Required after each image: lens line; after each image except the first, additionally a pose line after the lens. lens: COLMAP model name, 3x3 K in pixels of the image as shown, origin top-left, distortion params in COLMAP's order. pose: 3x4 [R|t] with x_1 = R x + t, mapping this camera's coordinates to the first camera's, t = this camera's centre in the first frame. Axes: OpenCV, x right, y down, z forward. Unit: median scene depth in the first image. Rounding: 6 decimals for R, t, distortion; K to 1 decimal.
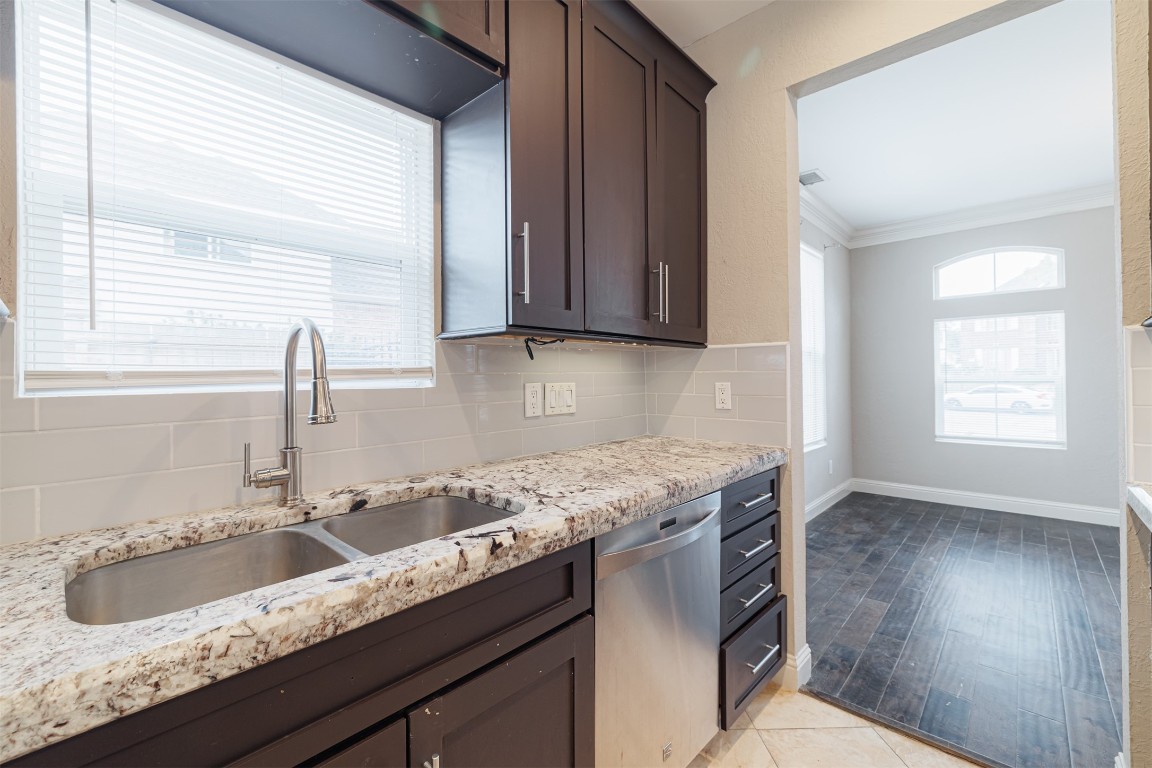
lens RADIAL K [[488.0, 0, 573.4], [0, 488.0, 378.9], [0, 0, 1]] dist [0.003450, 0.000000]
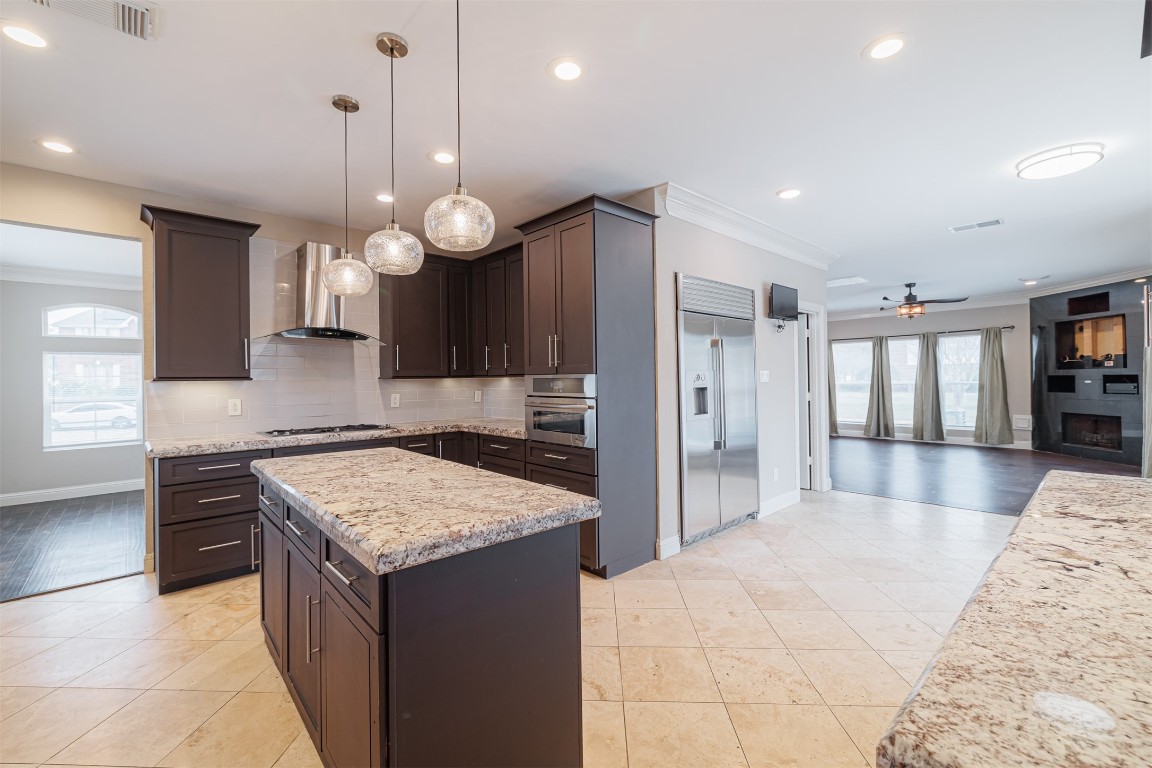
lens RADIAL K [[488.0, 0, 557.3], [0, 488.0, 385.2], [0, 0, 1]] dist [0.003450, 0.000000]
pose [[0.105126, 0.013166, 0.994372, -0.338895], [0.010463, 0.999842, -0.014344, -0.007036], [-0.994404, 0.011912, 0.104972, -0.401116]]
